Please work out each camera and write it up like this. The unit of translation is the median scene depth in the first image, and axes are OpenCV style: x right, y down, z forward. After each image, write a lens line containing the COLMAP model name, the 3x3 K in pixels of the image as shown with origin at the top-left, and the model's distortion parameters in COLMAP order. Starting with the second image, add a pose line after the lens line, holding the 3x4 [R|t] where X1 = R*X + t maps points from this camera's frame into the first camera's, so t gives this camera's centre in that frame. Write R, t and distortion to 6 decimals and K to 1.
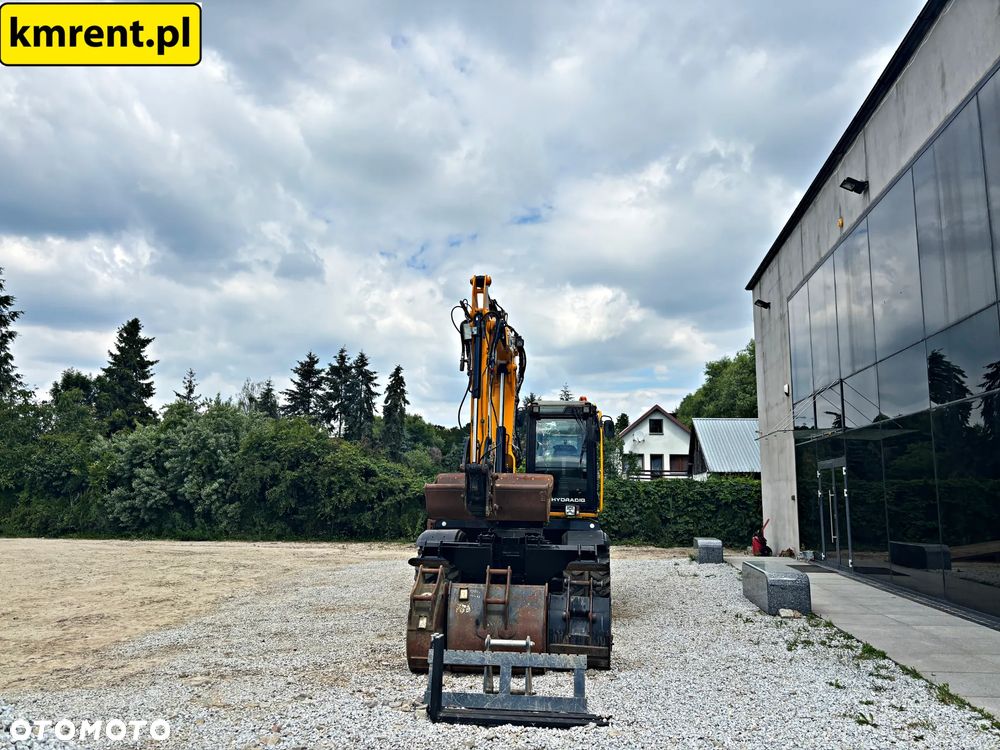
lens RADIAL K [[750.9, 0, 500.1], [0, 750.9, 388.2], [0, 0, 1]] dist [0.059219, -0.078149]
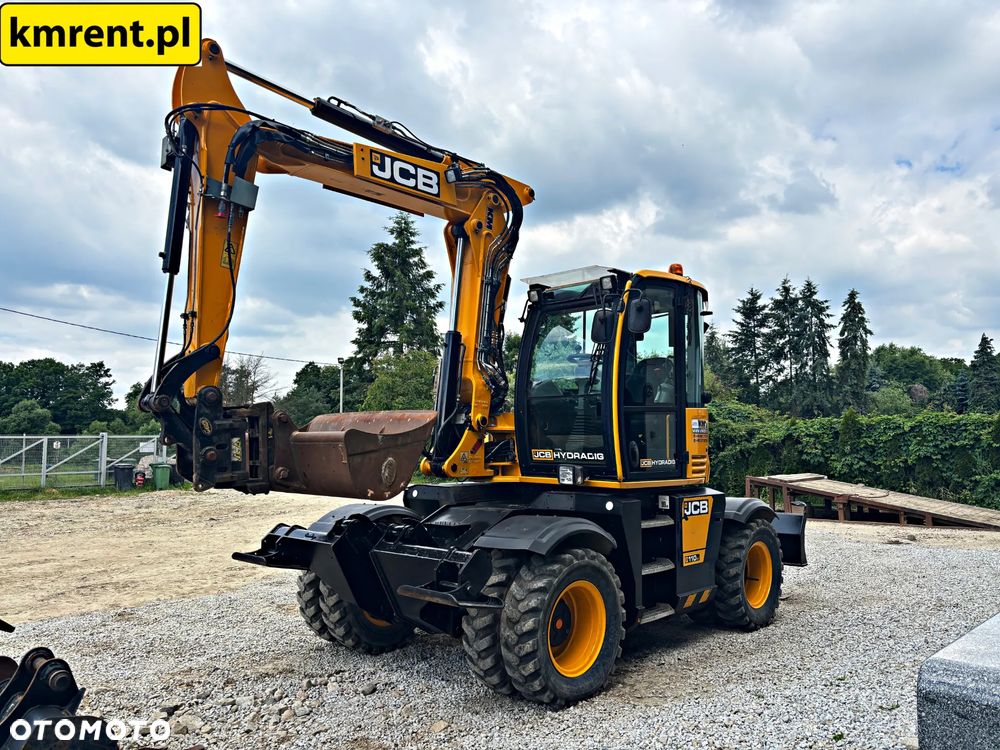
lens RADIAL K [[755.0, 0, 506.1], [0, 755.0, 389.9], [0, 0, 1]] dist [0.022935, -0.004712]
pose [[0.803068, -0.052070, -0.593608, 0.144195], [0.094604, 0.994681, 0.040736, 0.028762], [0.588330, -0.088872, 0.803723, 0.208106]]
